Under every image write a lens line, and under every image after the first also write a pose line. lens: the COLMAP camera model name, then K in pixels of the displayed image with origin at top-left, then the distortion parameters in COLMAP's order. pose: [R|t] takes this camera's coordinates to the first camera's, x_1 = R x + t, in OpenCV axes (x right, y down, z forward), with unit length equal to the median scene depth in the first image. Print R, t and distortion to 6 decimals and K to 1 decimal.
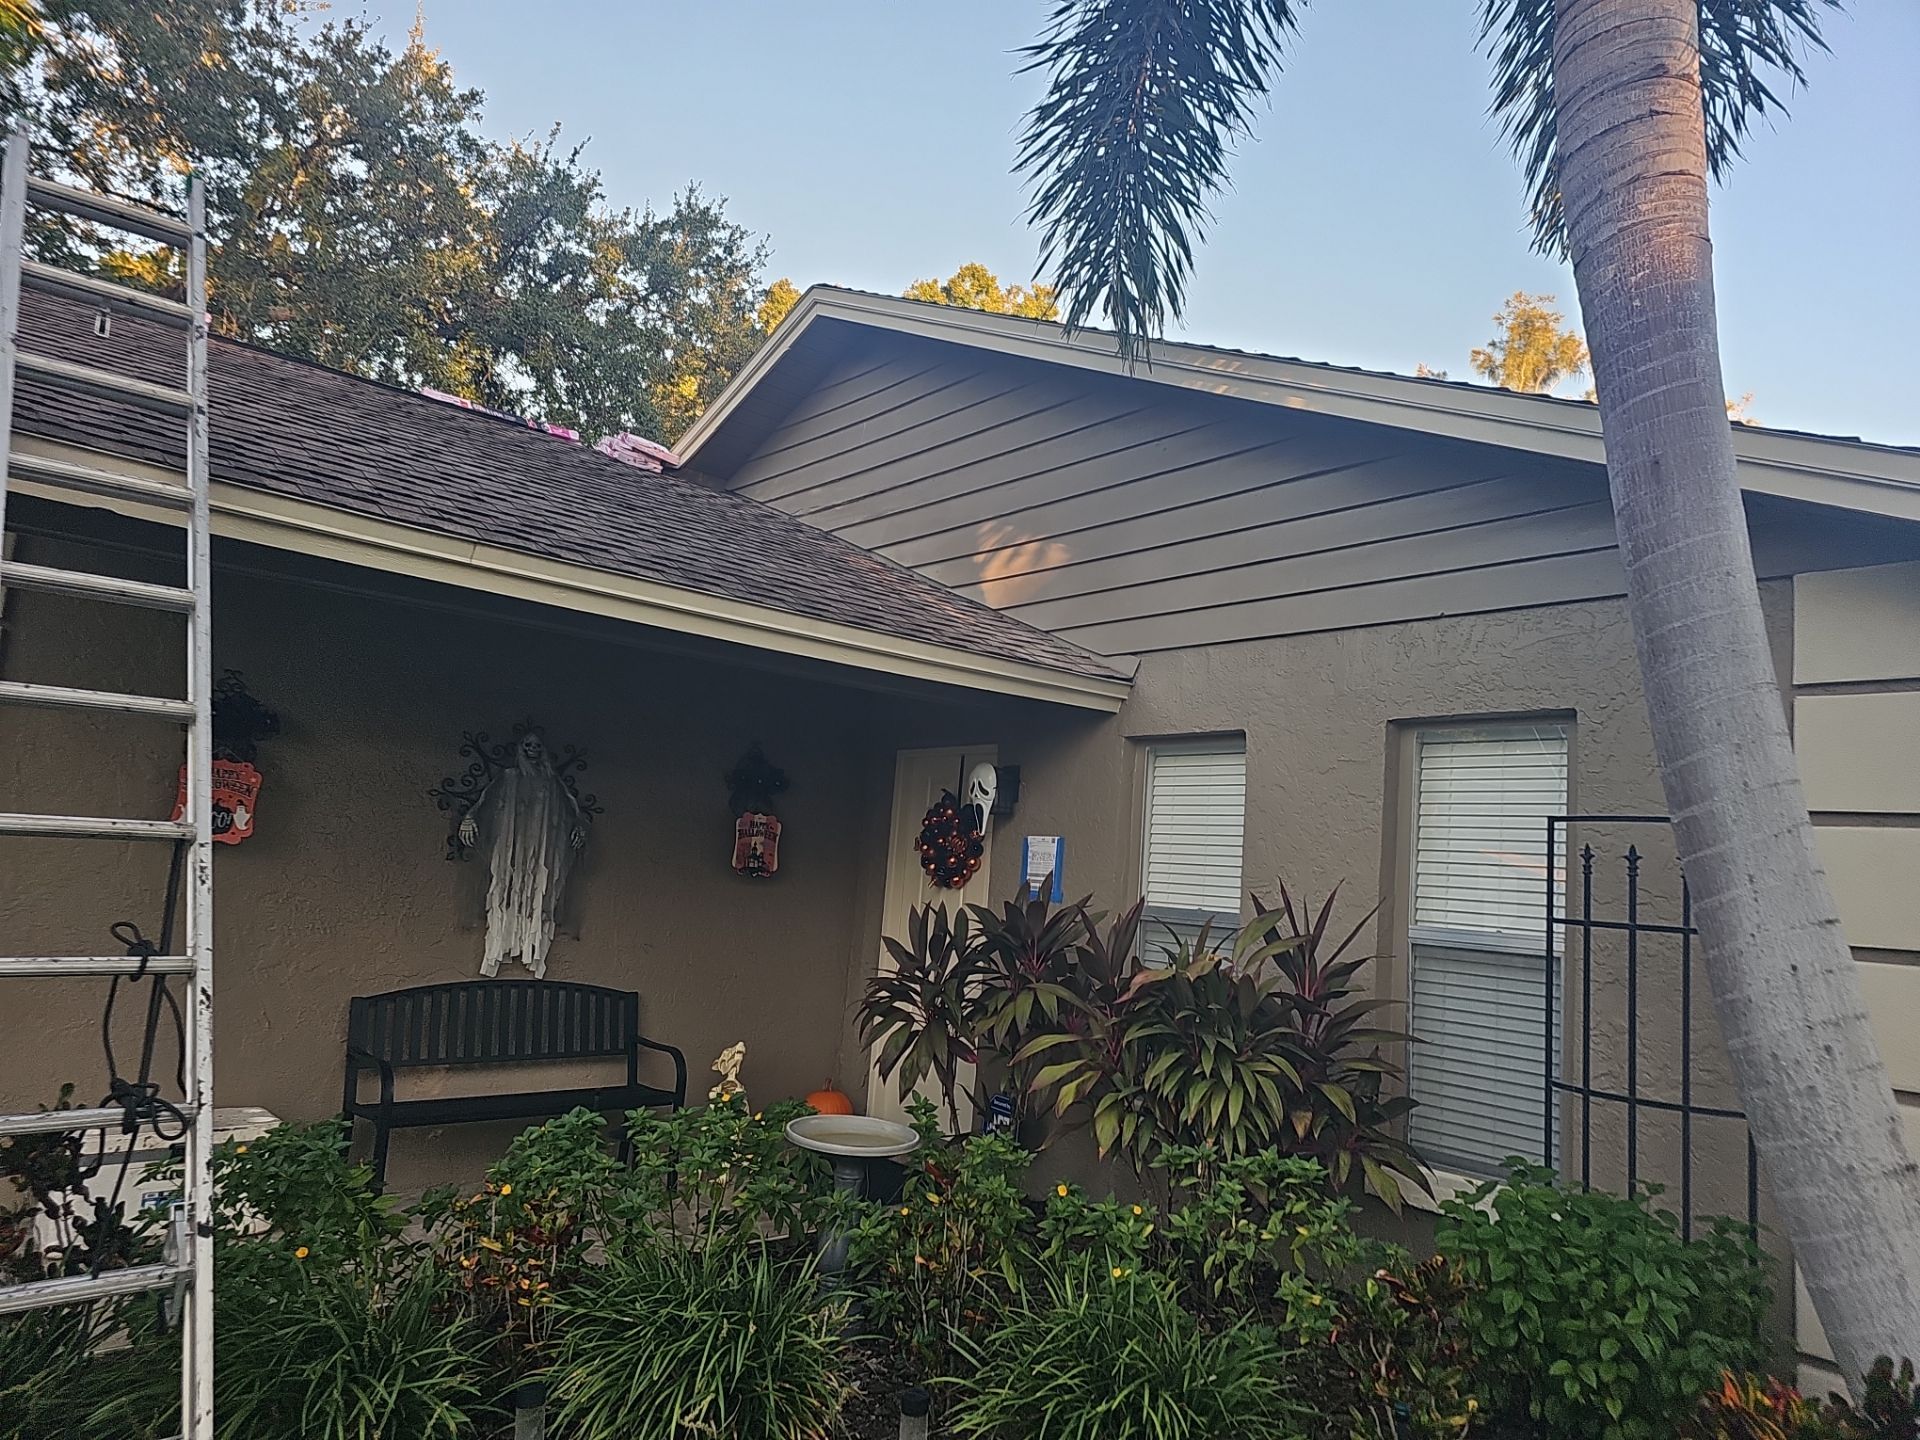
lens RADIAL K [[1257.3, 0, 955.1], [0, 1257.3, 725.4], [0, 0, 1]] dist [0.032698, -0.012834]
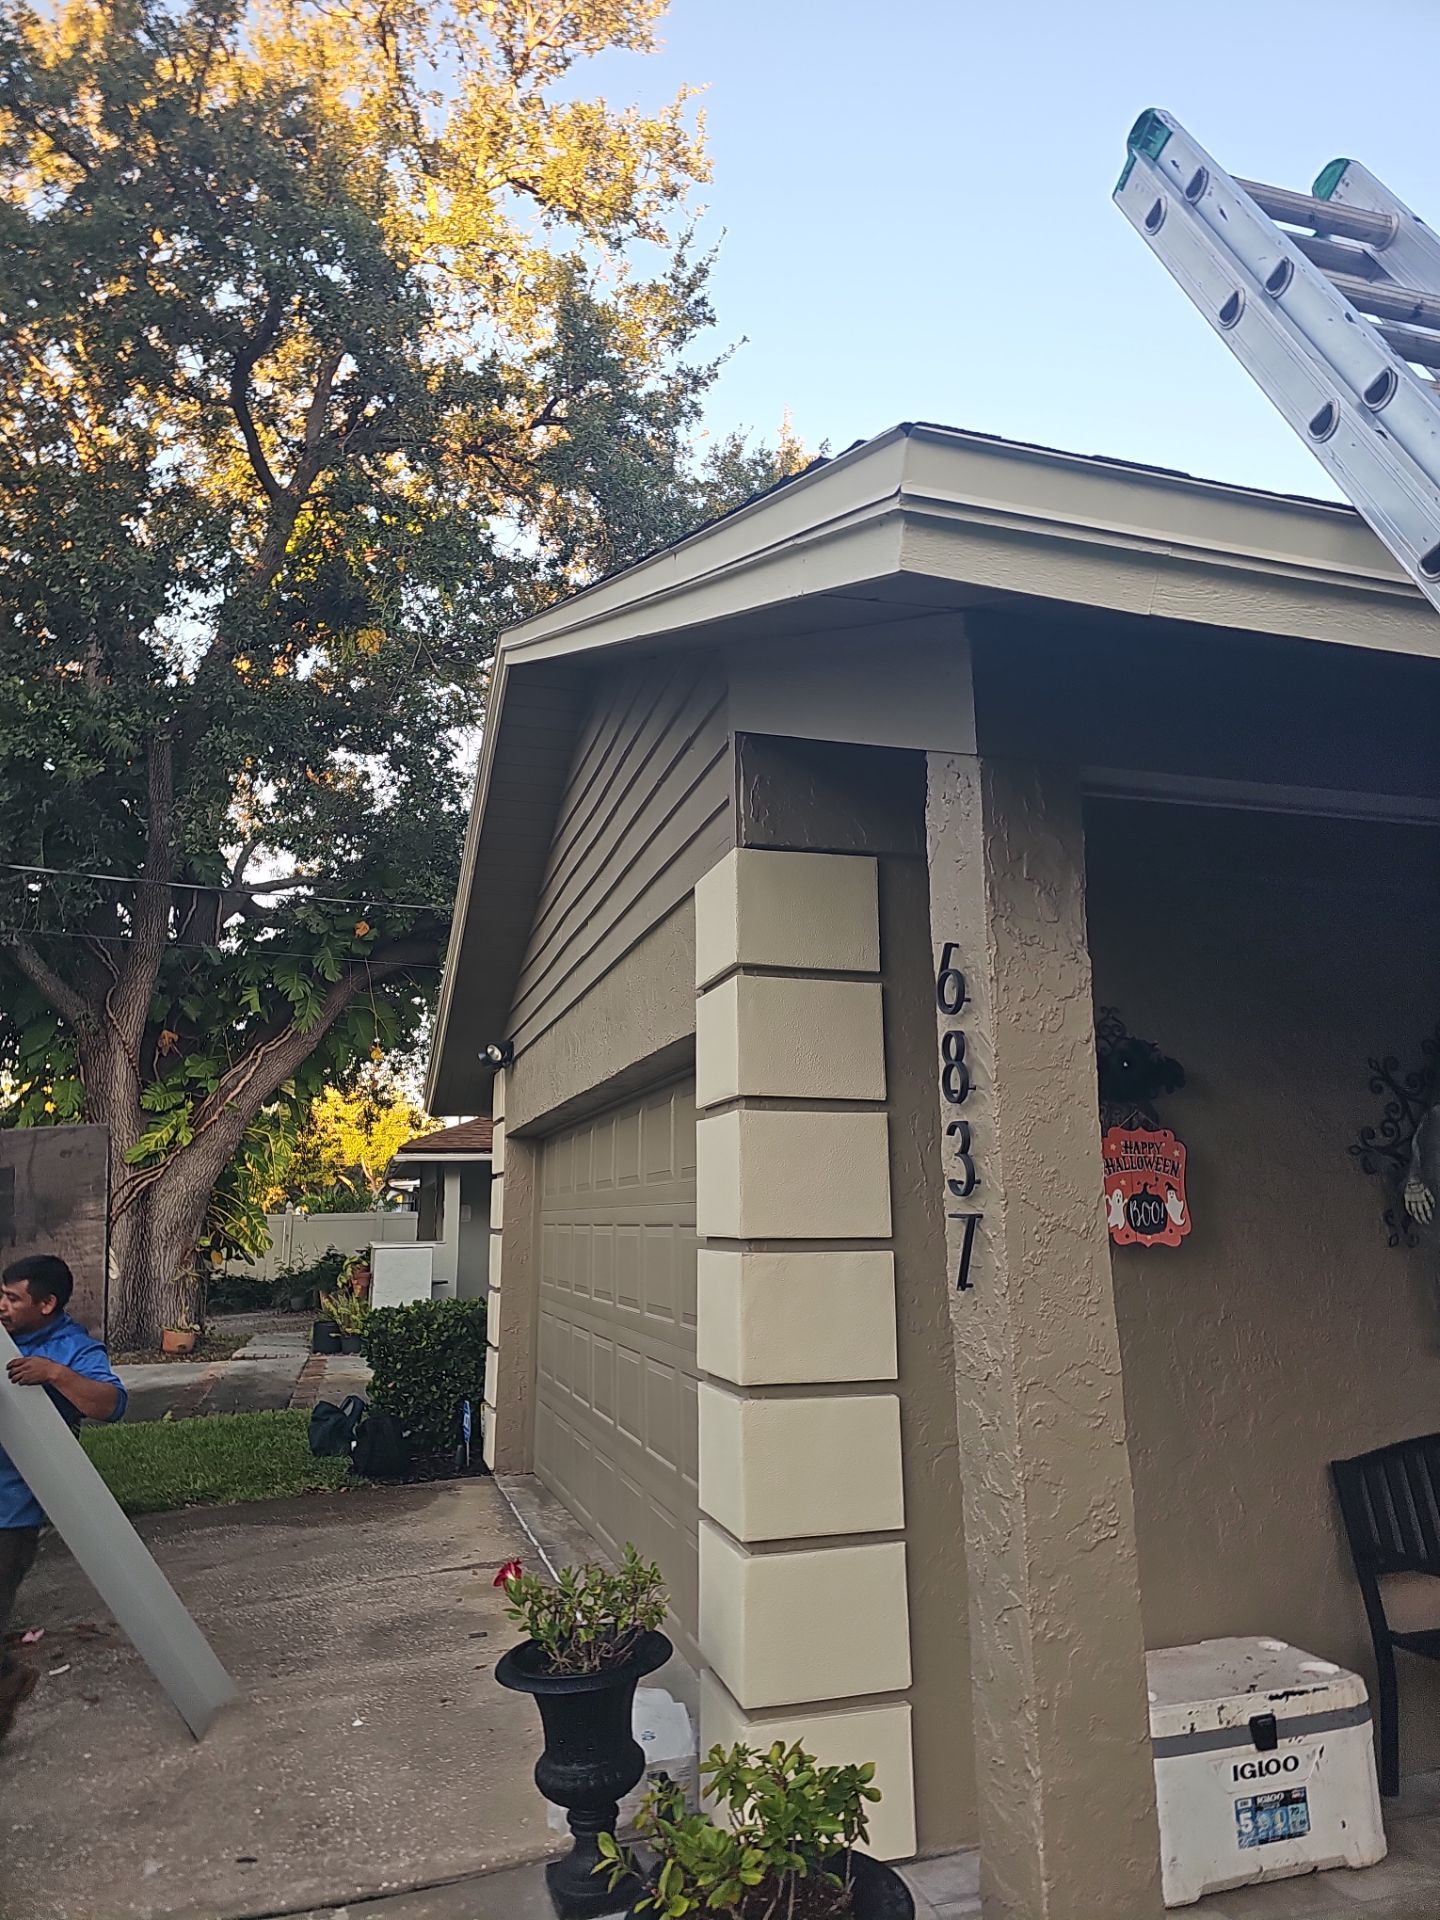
lens RADIAL K [[1257.3, 0, 723.2], [0, 1257.3, 956.3], [0, 0, 1]] dist [0.032698, -0.012834]
pose [[0.909044, -0.163373, -0.383338, -0.437181], [0.123936, 0.984309, -0.125598, -0.007091], [0.397843, 0.066665, 0.915028, 0.215670]]
